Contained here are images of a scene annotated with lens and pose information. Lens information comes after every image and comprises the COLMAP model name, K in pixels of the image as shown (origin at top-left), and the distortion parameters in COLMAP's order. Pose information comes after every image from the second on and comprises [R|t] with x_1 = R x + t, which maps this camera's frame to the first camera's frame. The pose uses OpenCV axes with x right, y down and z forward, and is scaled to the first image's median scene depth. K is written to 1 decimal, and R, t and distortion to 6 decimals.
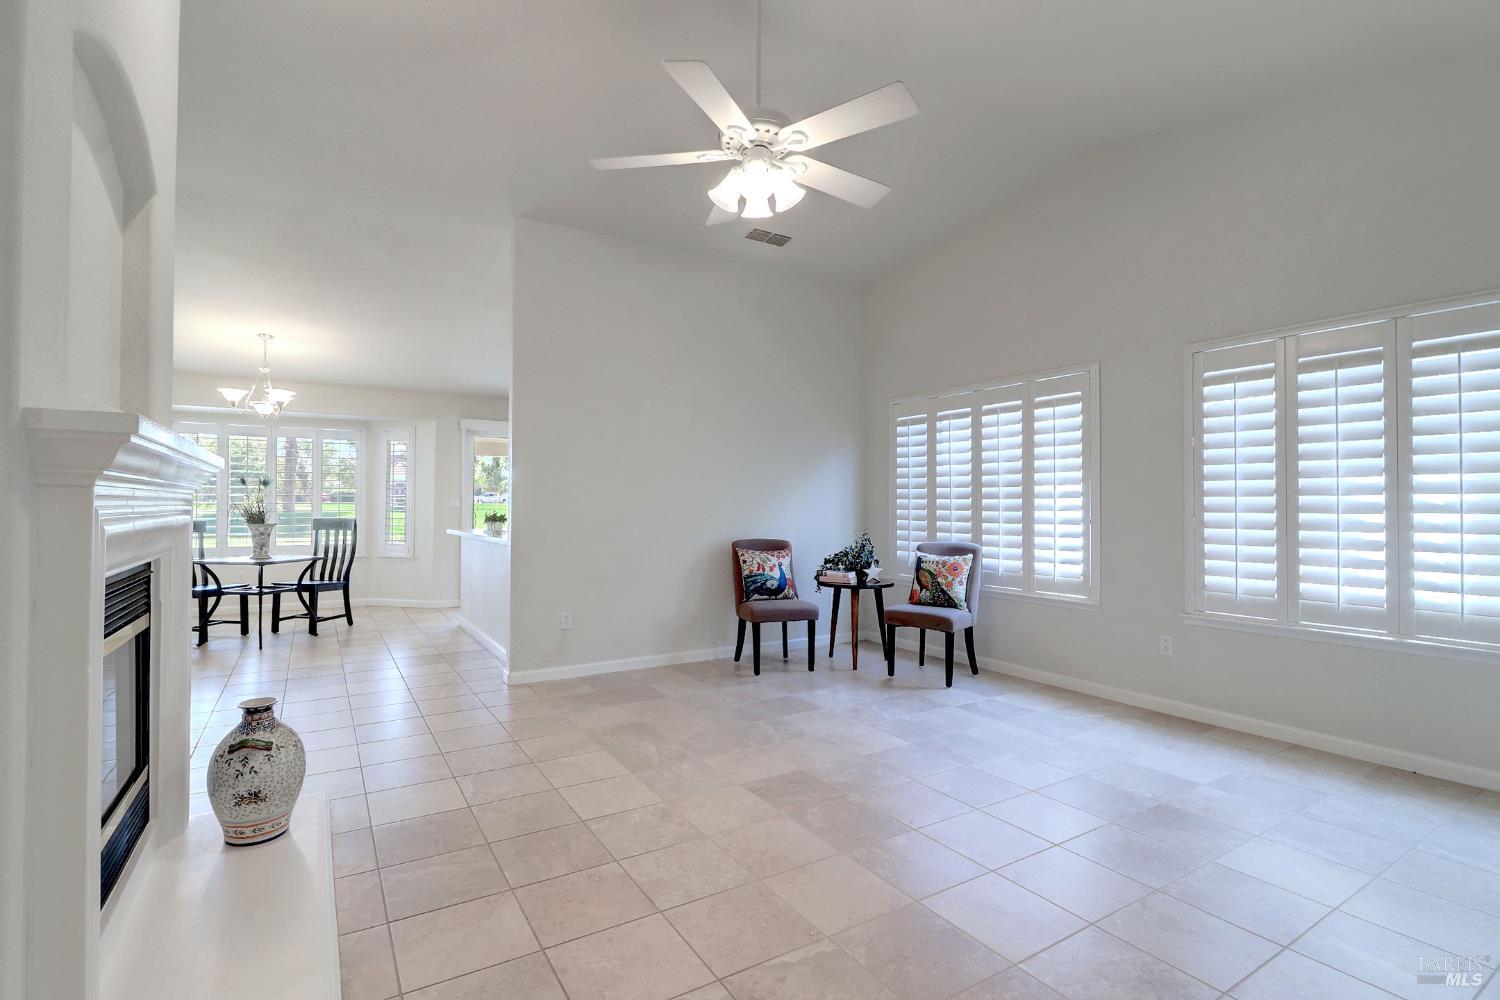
lens RADIAL K [[704.7, 0, 746.0], [0, 704.7, 494.9], [0, 0, 1]] dist [-0.004130, -0.000814]
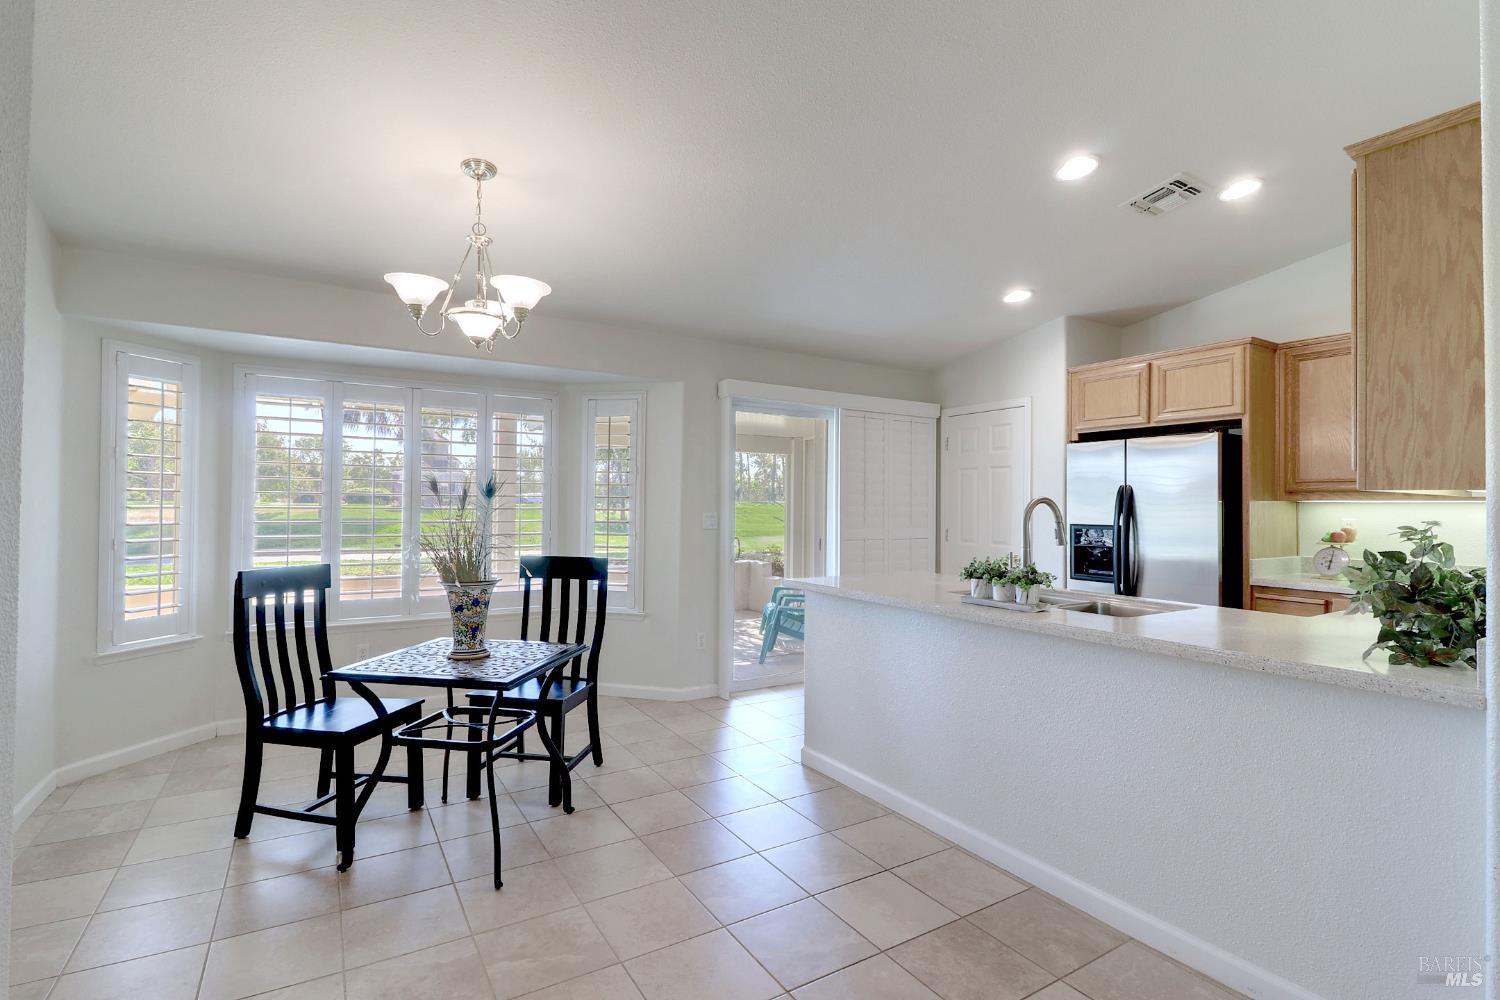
lens RADIAL K [[704.7, 0, 746.0], [0, 704.7, 494.9], [0, 0, 1]] dist [-0.004130, -0.000814]
pose [[0.999969, 0.004987, -0.006143, -0.508212], [-0.004998, 0.999986, -0.001695, -0.013573], [0.006134, 0.001725, 0.999980, 0.546164]]
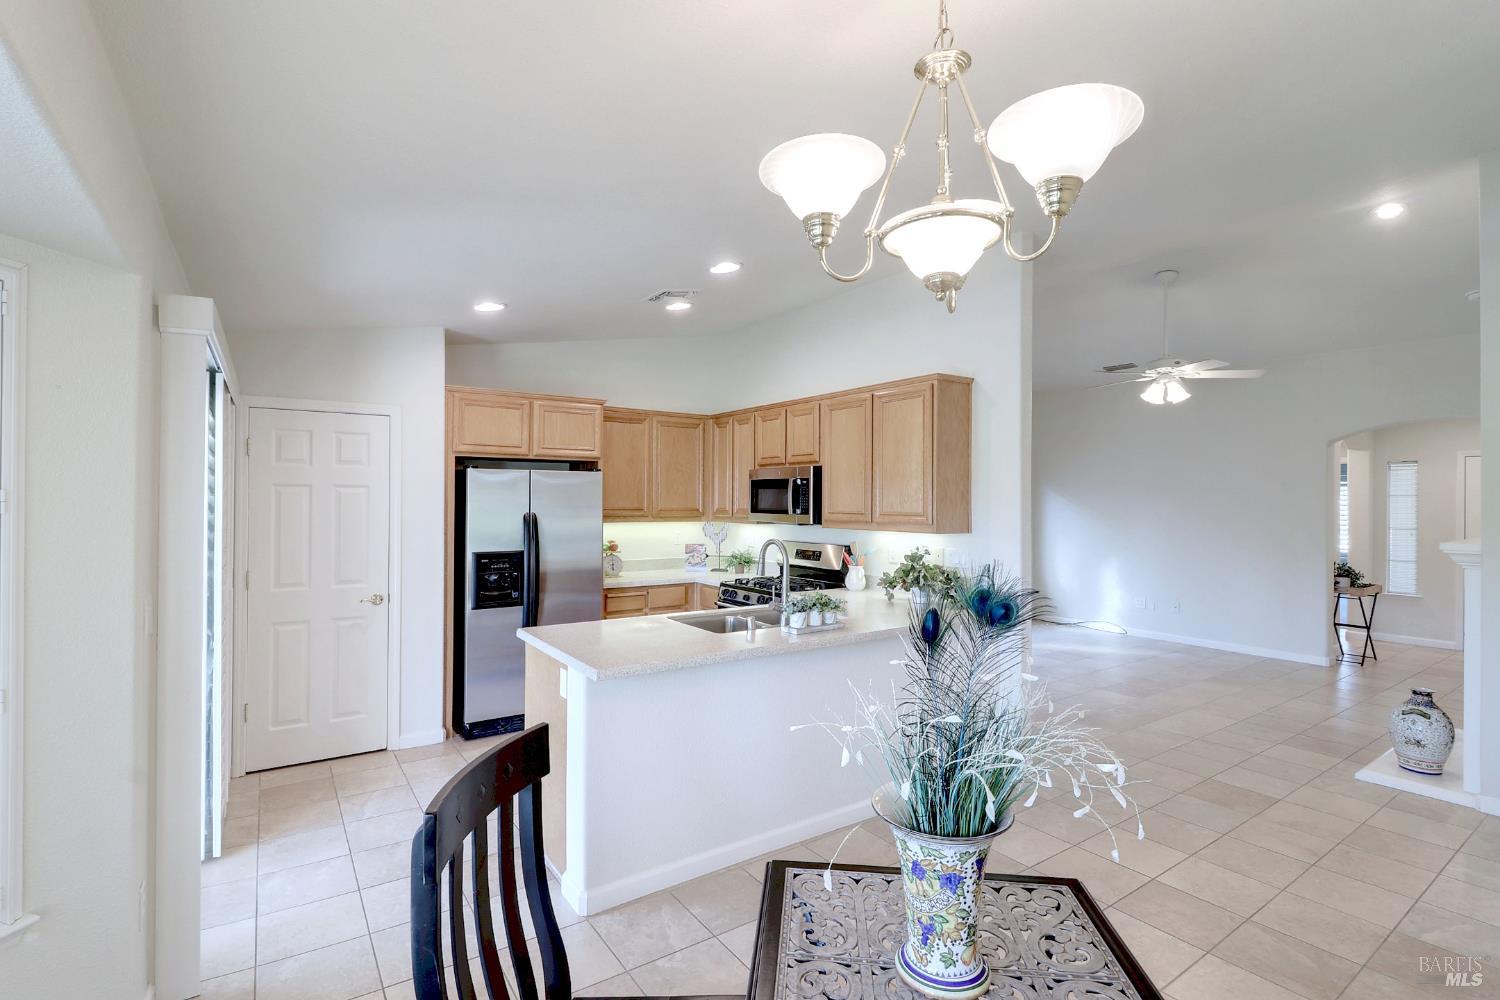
lens RADIAL K [[704.7, 0, 746.0], [0, 704.7, 494.9], [0, 0, 1]] dist [-0.004130, -0.000814]
pose [[-0.052283, 0.000896, 0.998632, -0.901071], [-0.022082, 0.999754, -0.002053, -0.049072], [-0.998388, -0.022159, -0.052251, 1.054927]]
